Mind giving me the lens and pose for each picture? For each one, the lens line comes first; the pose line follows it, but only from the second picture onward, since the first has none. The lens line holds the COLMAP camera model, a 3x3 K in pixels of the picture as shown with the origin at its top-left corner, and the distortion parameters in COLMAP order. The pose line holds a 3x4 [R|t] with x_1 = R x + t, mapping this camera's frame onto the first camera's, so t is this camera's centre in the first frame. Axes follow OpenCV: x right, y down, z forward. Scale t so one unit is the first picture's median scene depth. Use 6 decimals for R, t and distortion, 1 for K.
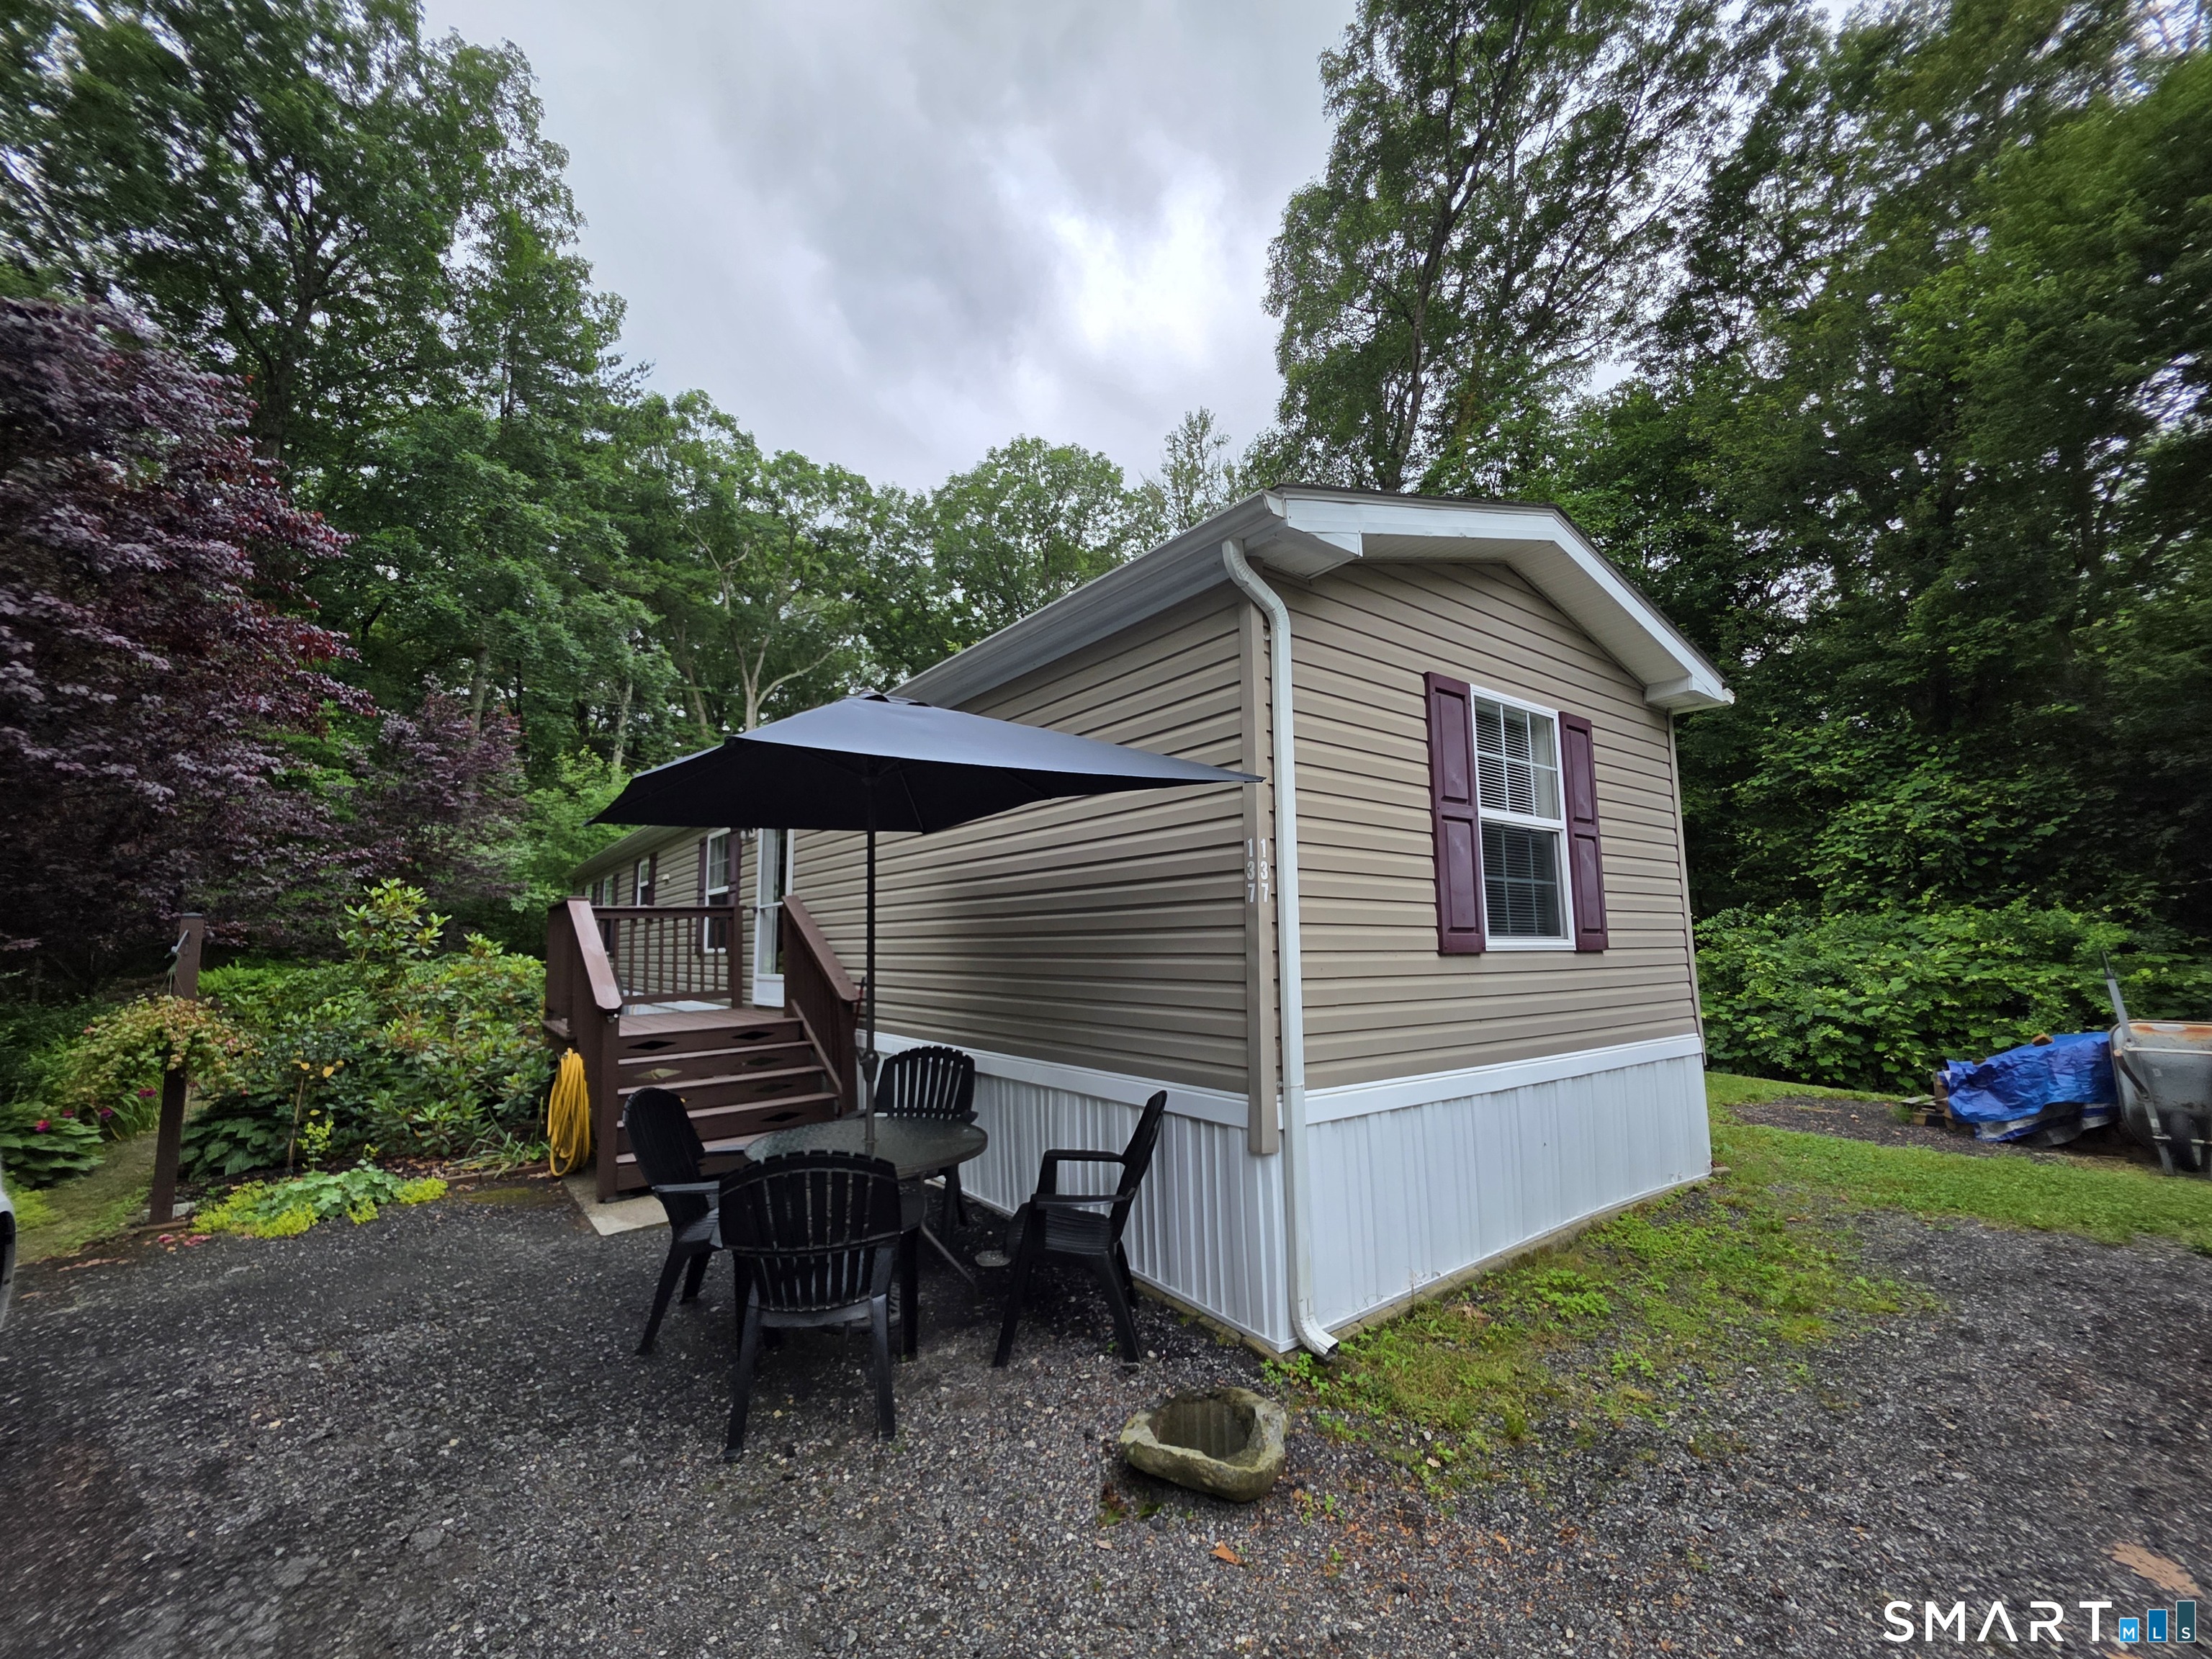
lens RADIAL K [[900.8, 0, 1100.4], [0, 900.8, 832.4], [0, 0, 1]] dist [0.001404, 0.000383]
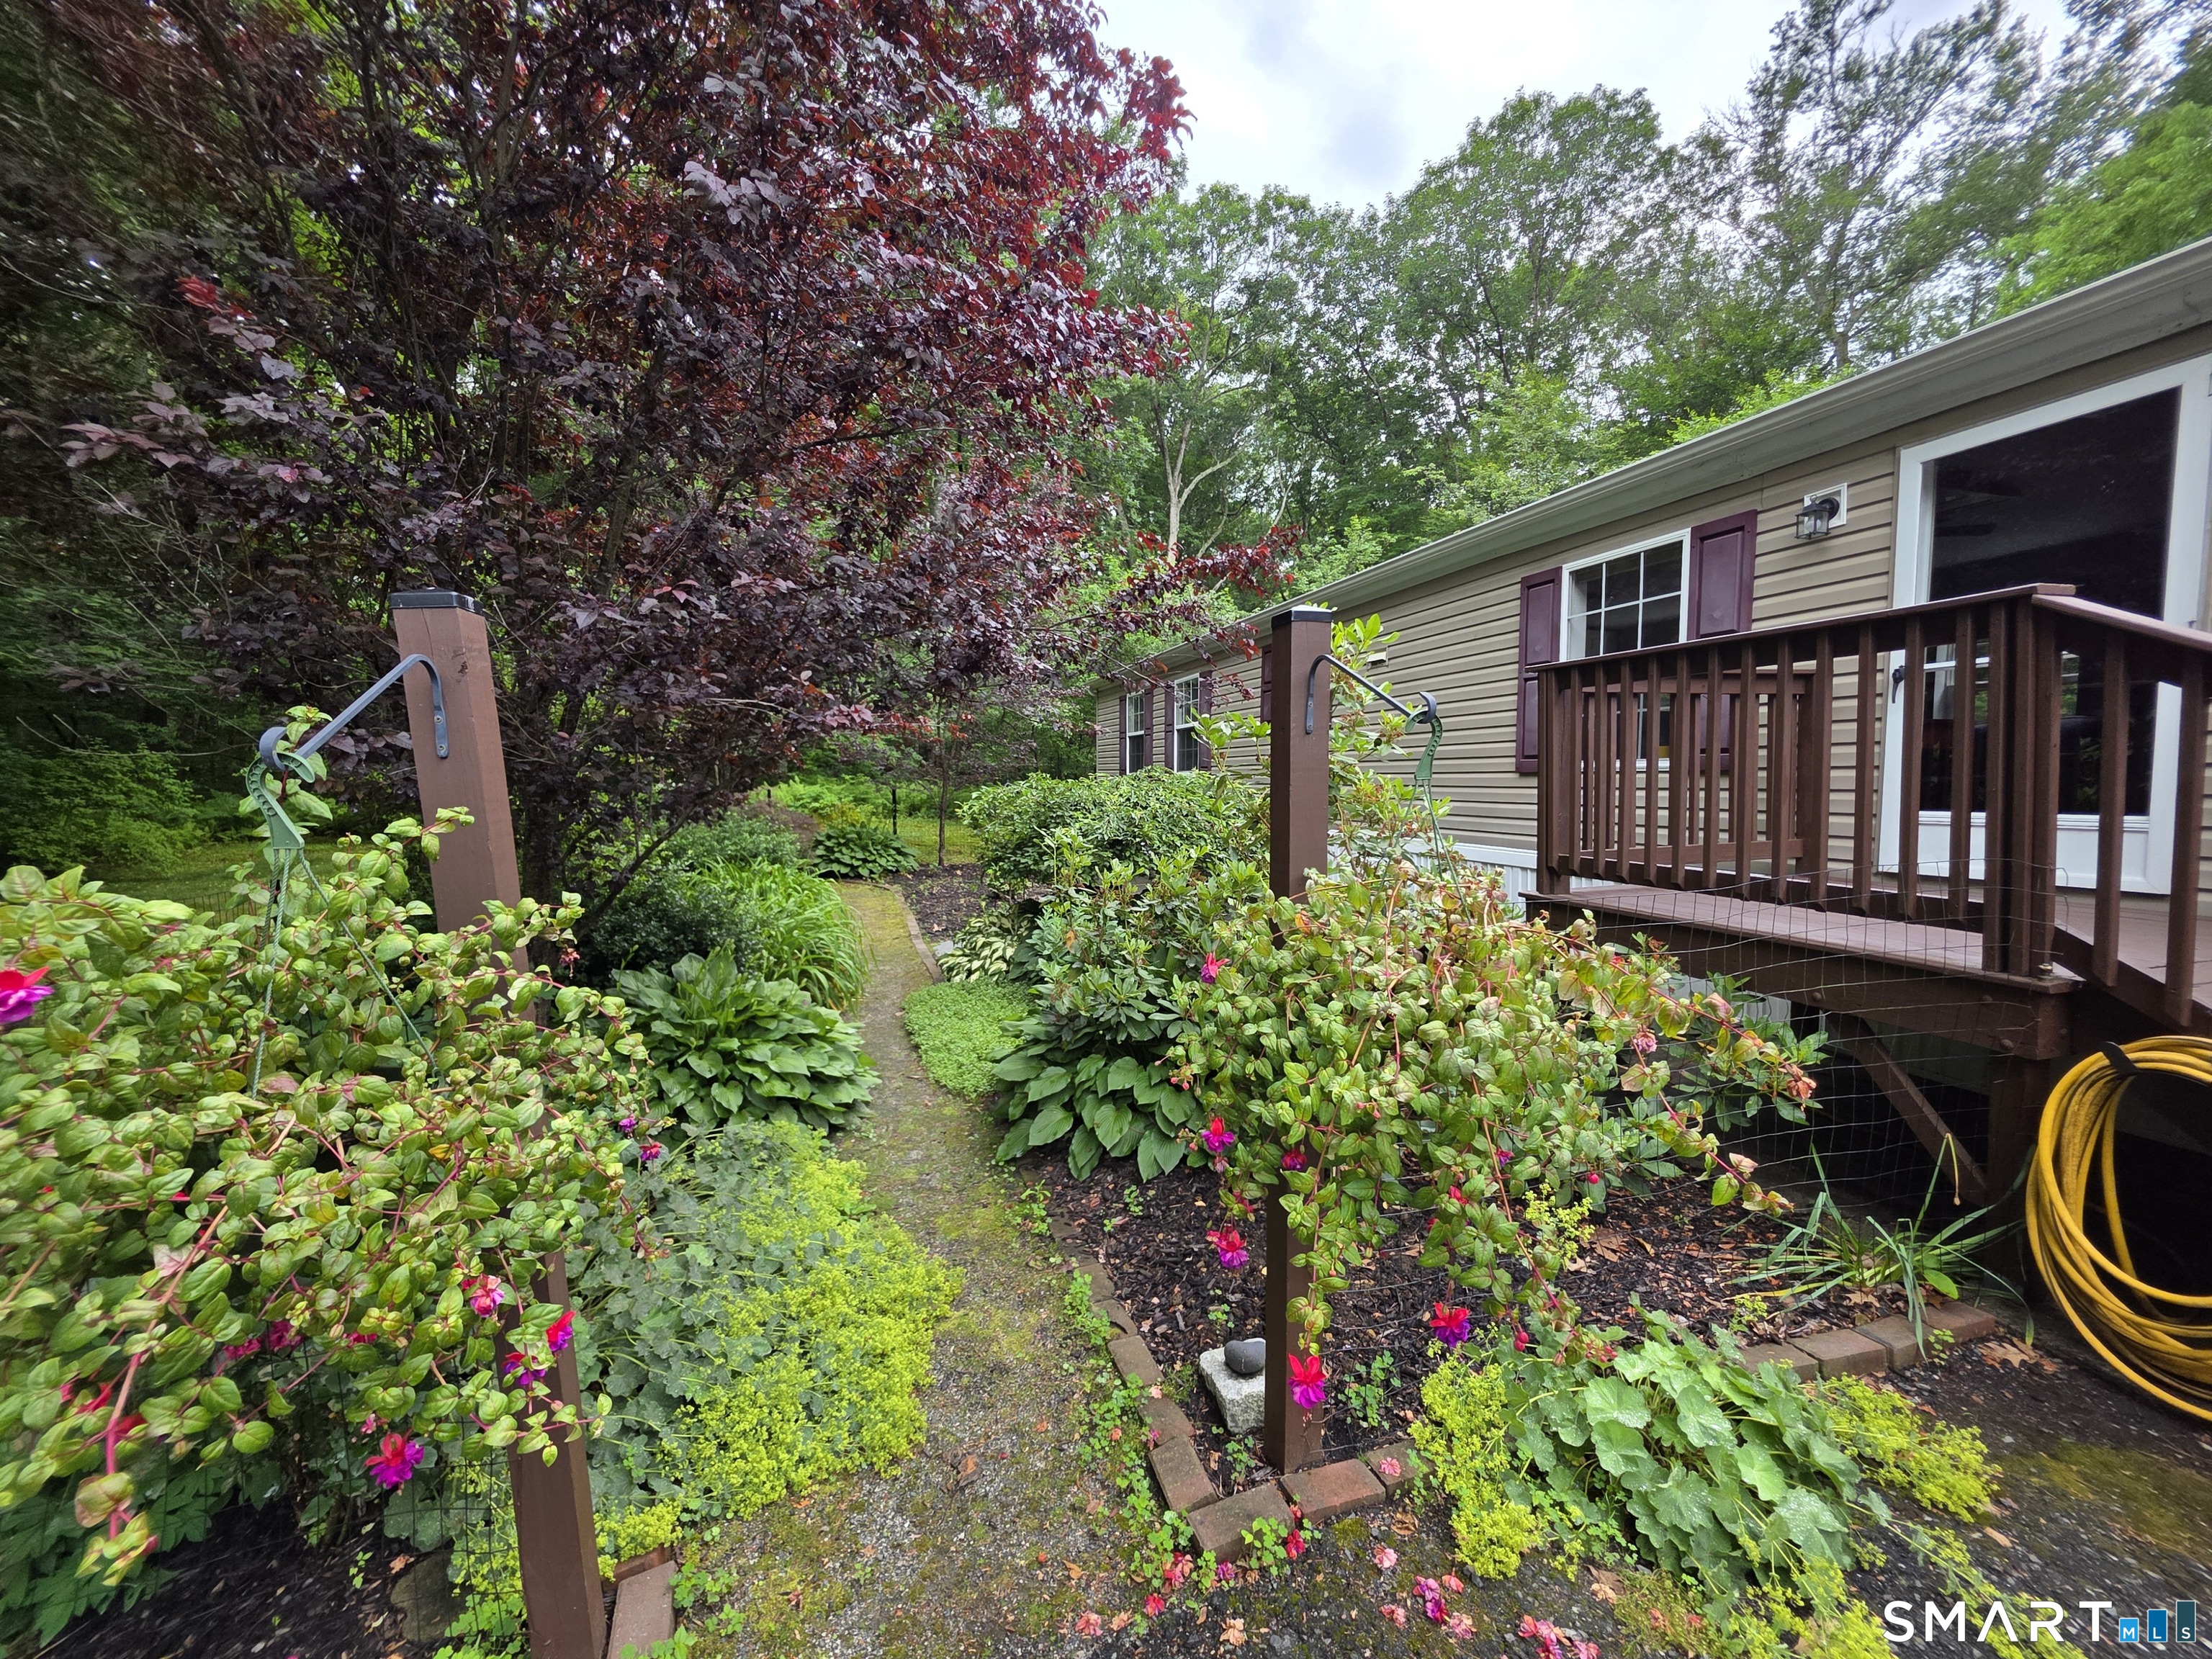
lens RADIAL K [[897.9, 0, 1101.2], [0, 897.9, 834.2], [0, 0, 1]] dist [-0.000422, 0.001522]
pose [[0.935489, 0.035309, -0.351587, -0.249745], [0.031701, 0.982596, 0.183028, 0.028313], [0.351931, -0.182366, 0.918089, 0.170514]]
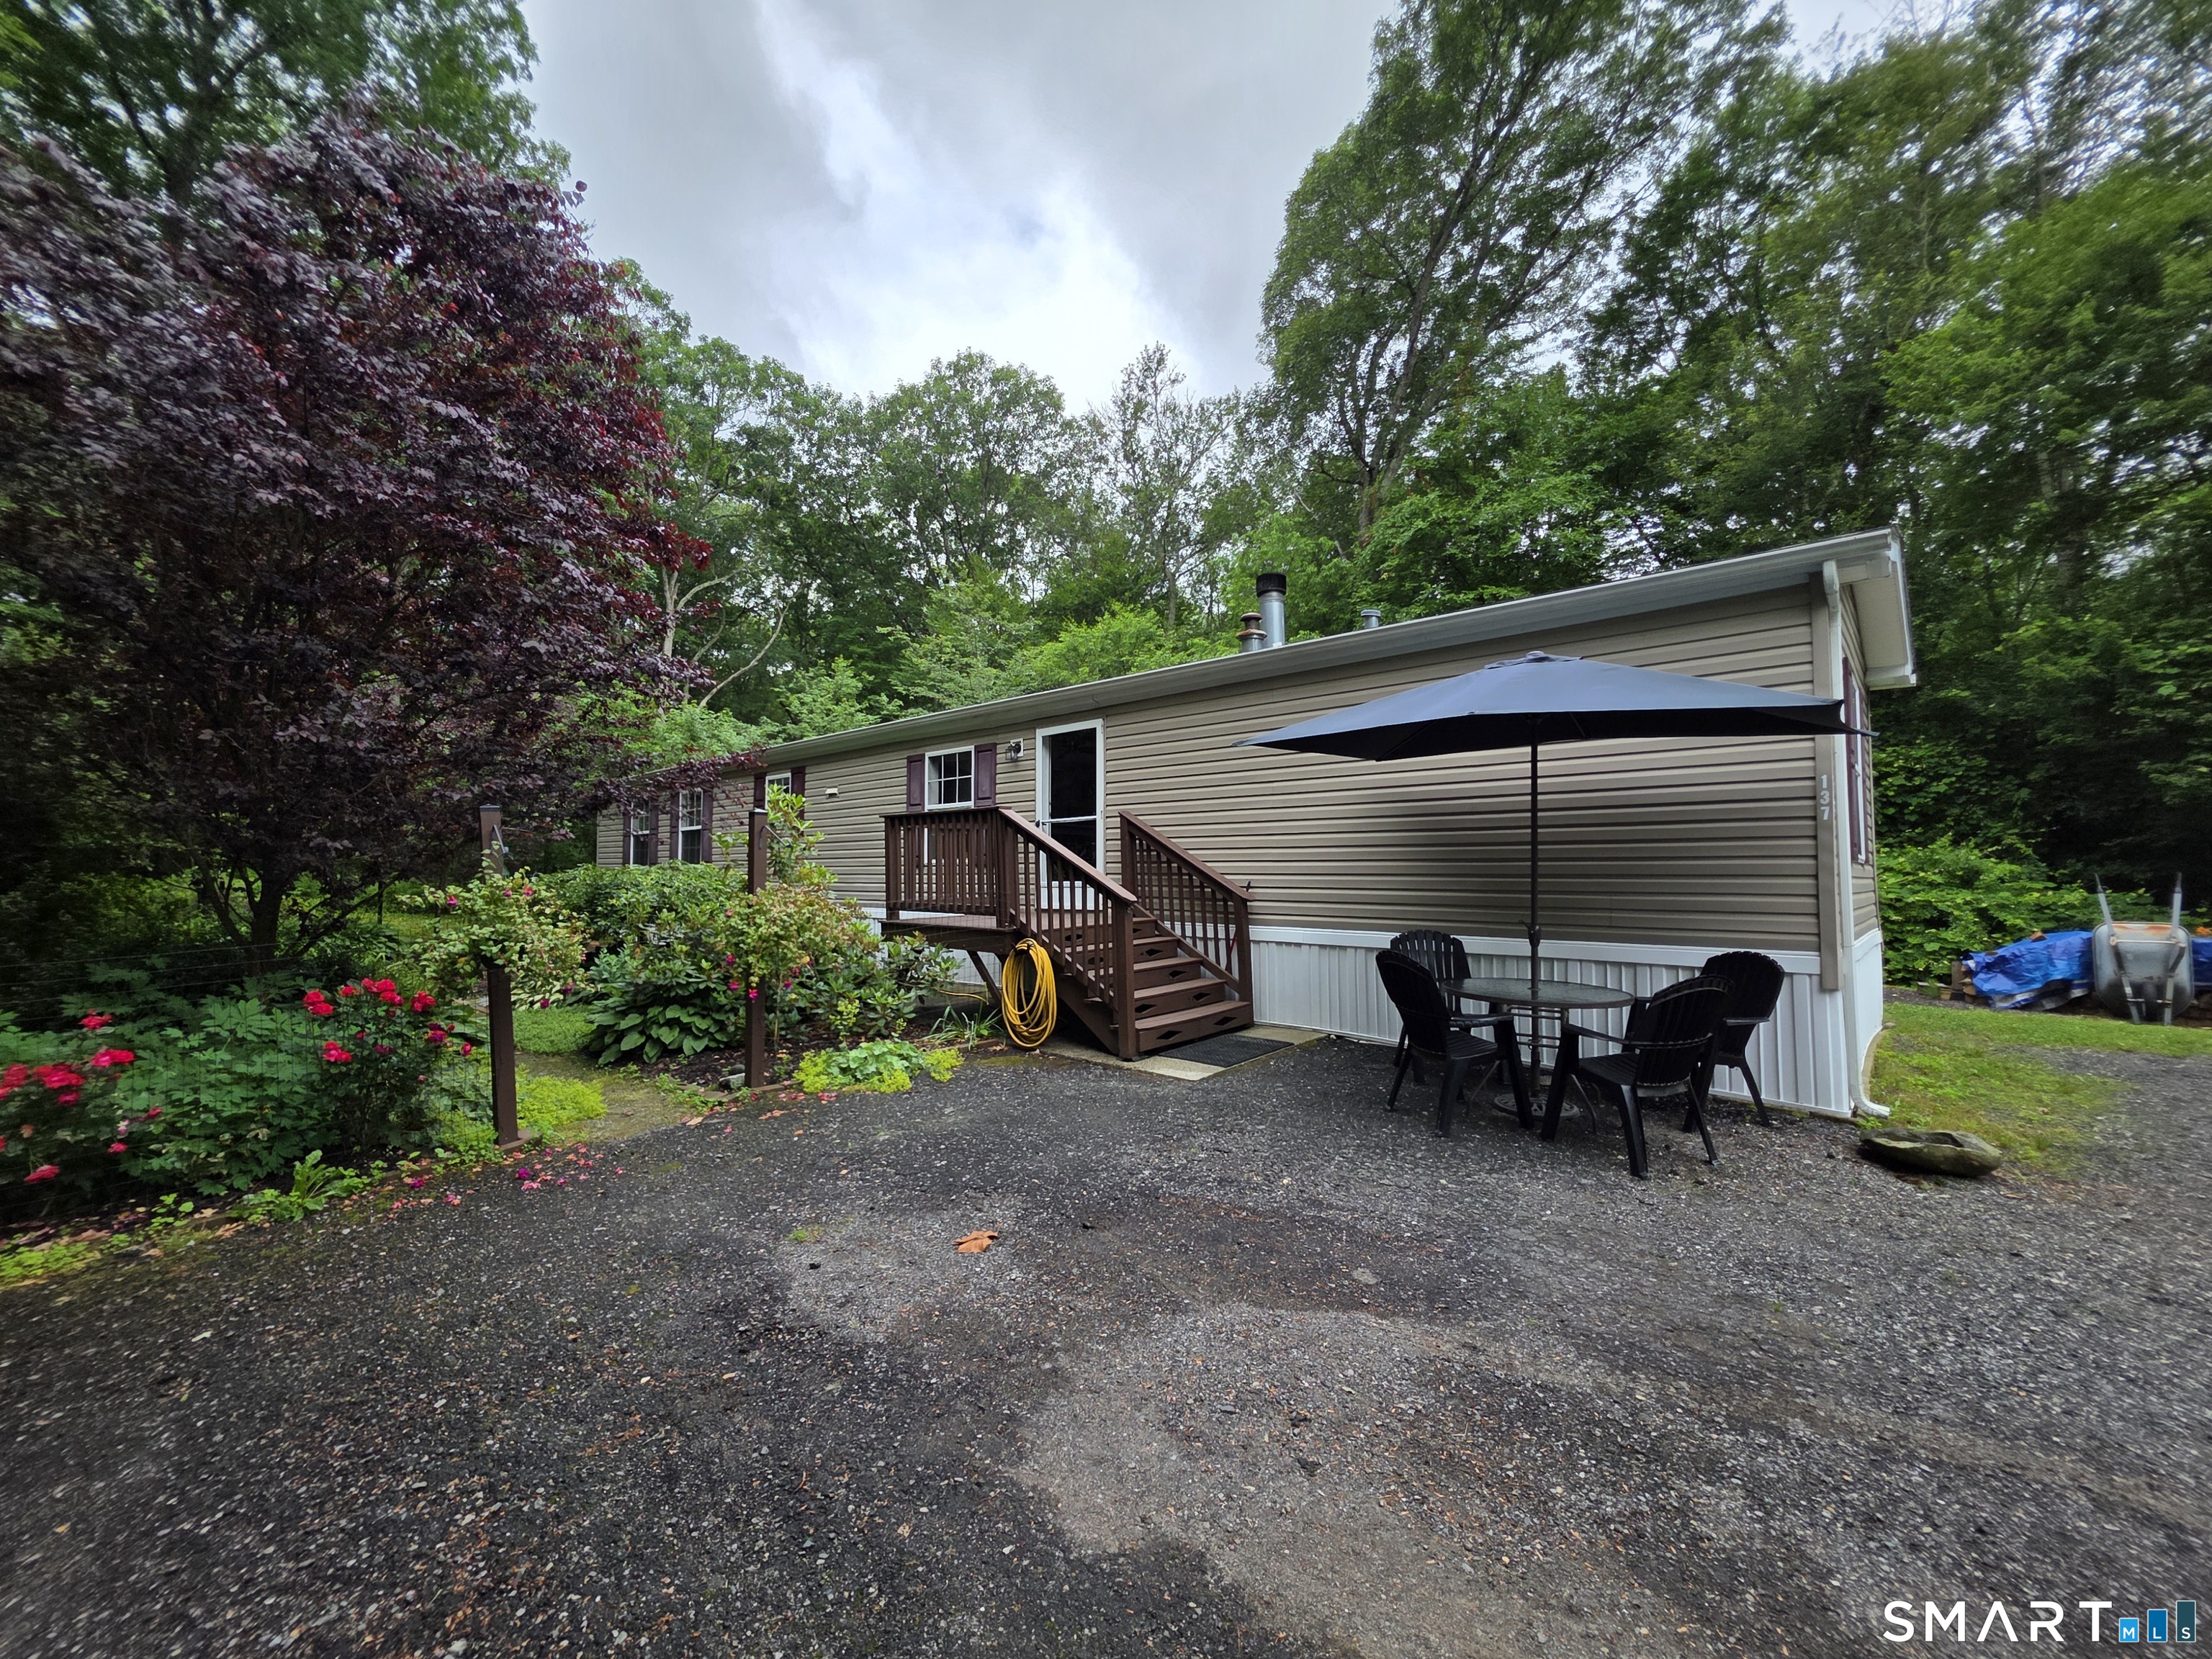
lens RADIAL K [[900.8, 0, 1100.4], [0, 900.8, 832.4], [0, 0, 1]] dist [0.001404, 0.000383]
pose [[0.984312, 0.022384, 0.175010, -0.206551], [-0.035575, 0.996726, 0.072601, 0.005823], [-0.172811, -0.077688, 0.981886, -0.035769]]
